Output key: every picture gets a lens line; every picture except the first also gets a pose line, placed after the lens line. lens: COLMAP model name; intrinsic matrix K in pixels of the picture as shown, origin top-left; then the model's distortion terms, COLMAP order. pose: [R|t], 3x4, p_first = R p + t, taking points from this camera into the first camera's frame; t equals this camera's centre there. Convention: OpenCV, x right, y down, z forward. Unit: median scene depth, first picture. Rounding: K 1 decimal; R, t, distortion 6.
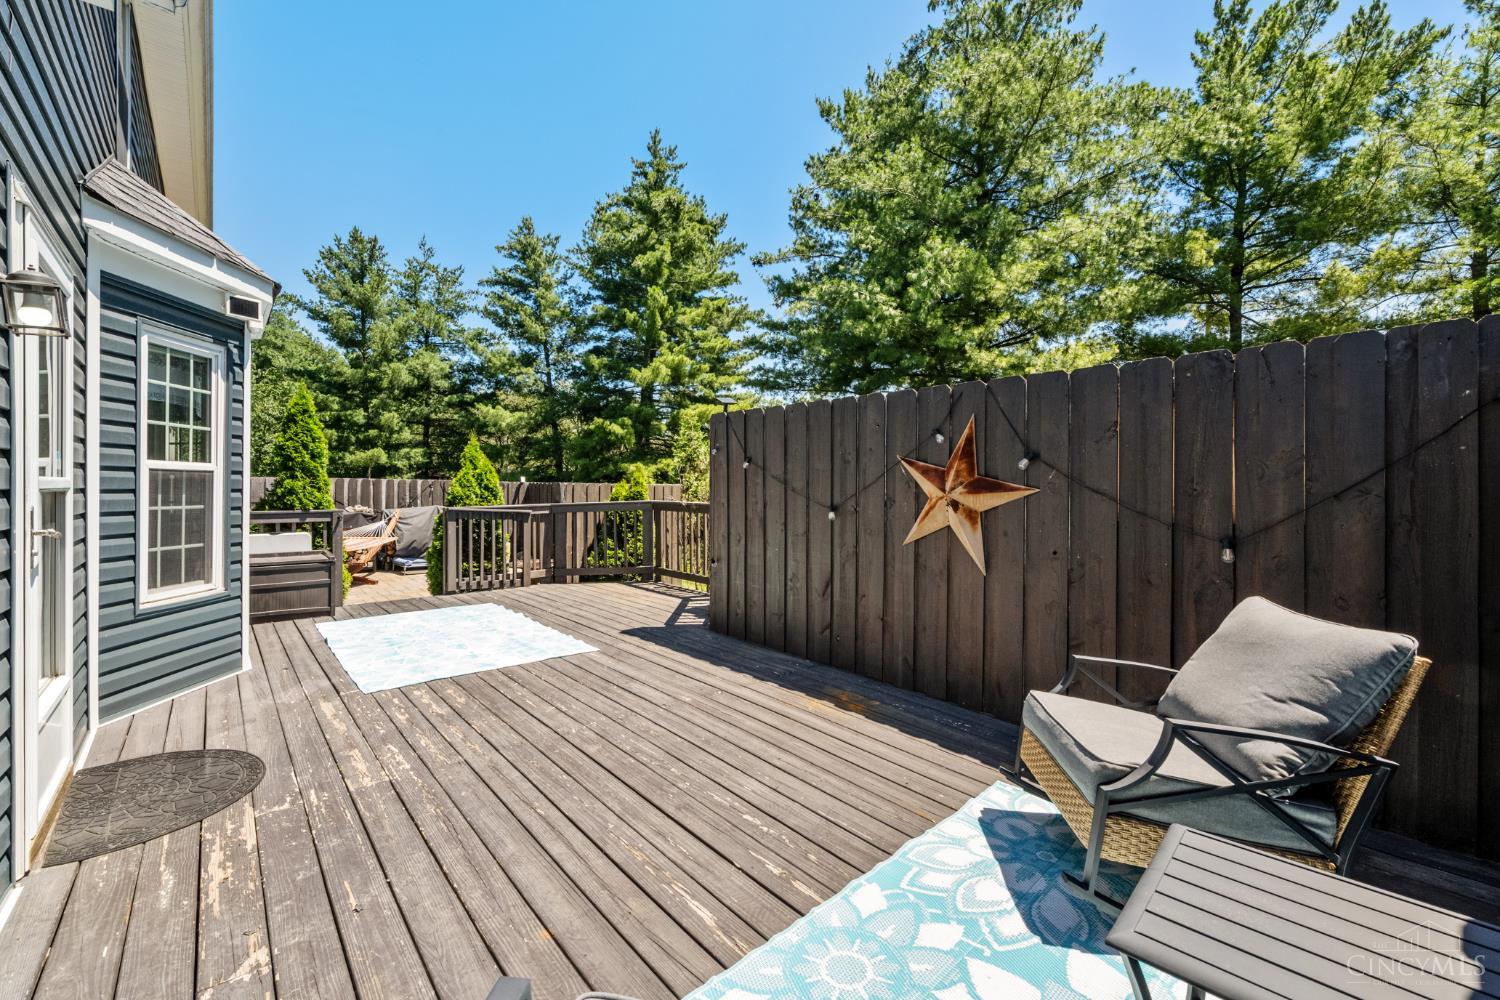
lens RADIAL K [[597.8, 0, 750.0], [0, 597.8, 500.0], [0, 0, 1]] dist [-0.019221, -0.000016]
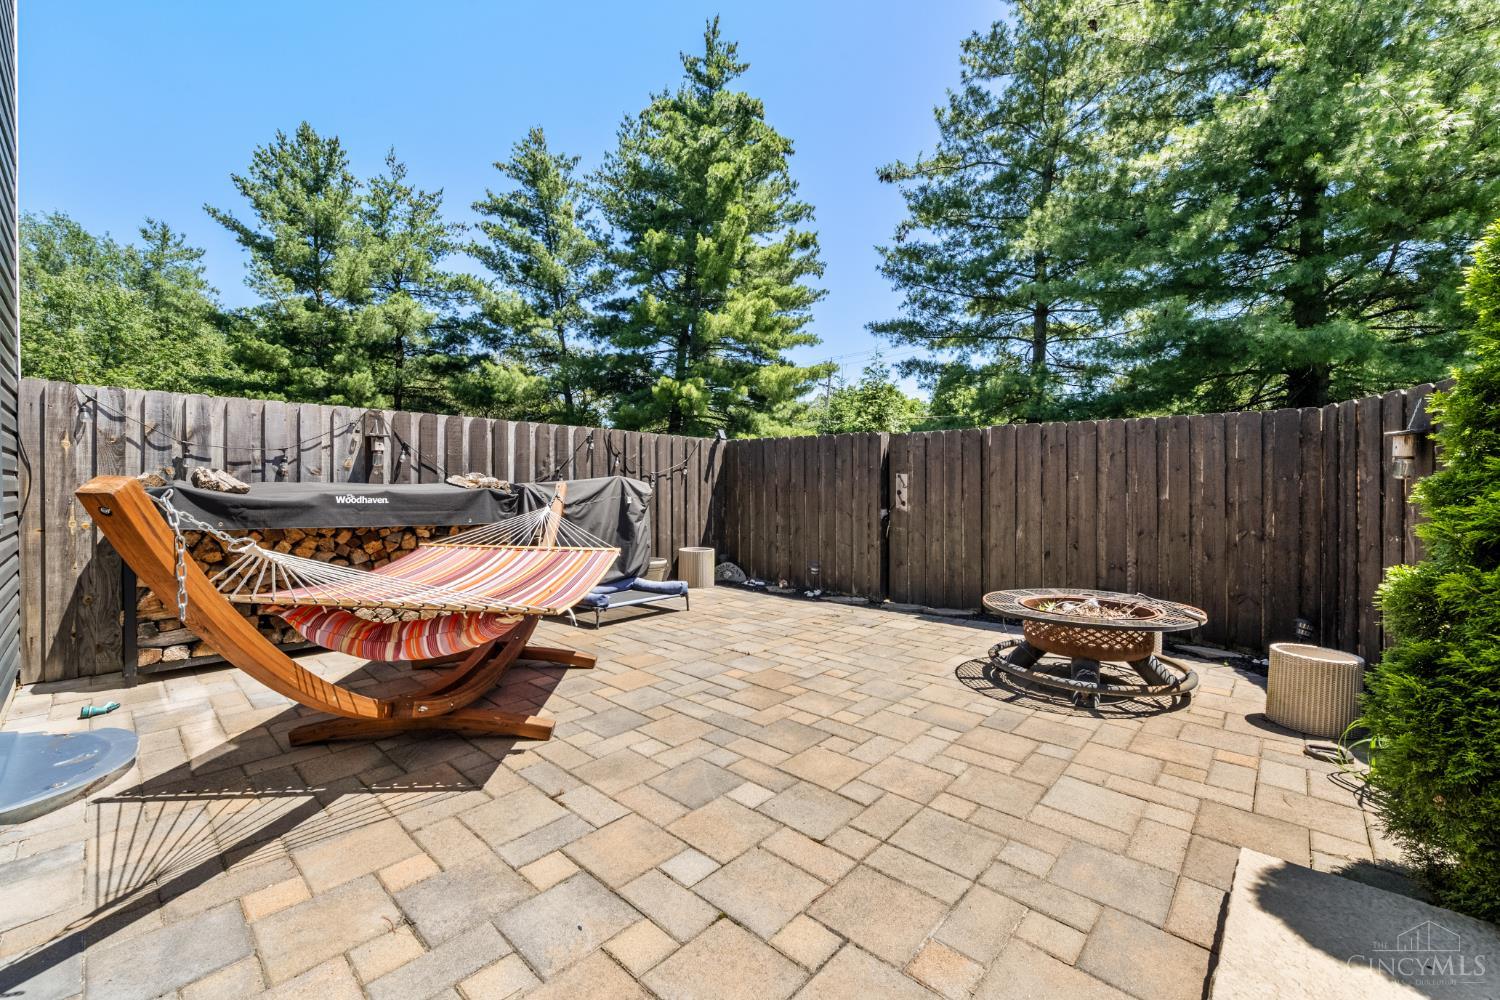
lens RADIAL K [[621.6, 0, 750.0], [0, 621.6, 500.0], [0, 0, 1]] dist [-0.000356, -0.000008]
pose [[0.994948, -0.010436, 0.099852, -0.189479], [0.009961, 0.999937, 0.005246, 0.014669], [-0.099901, -0.004225, 0.994988, 0.158958]]
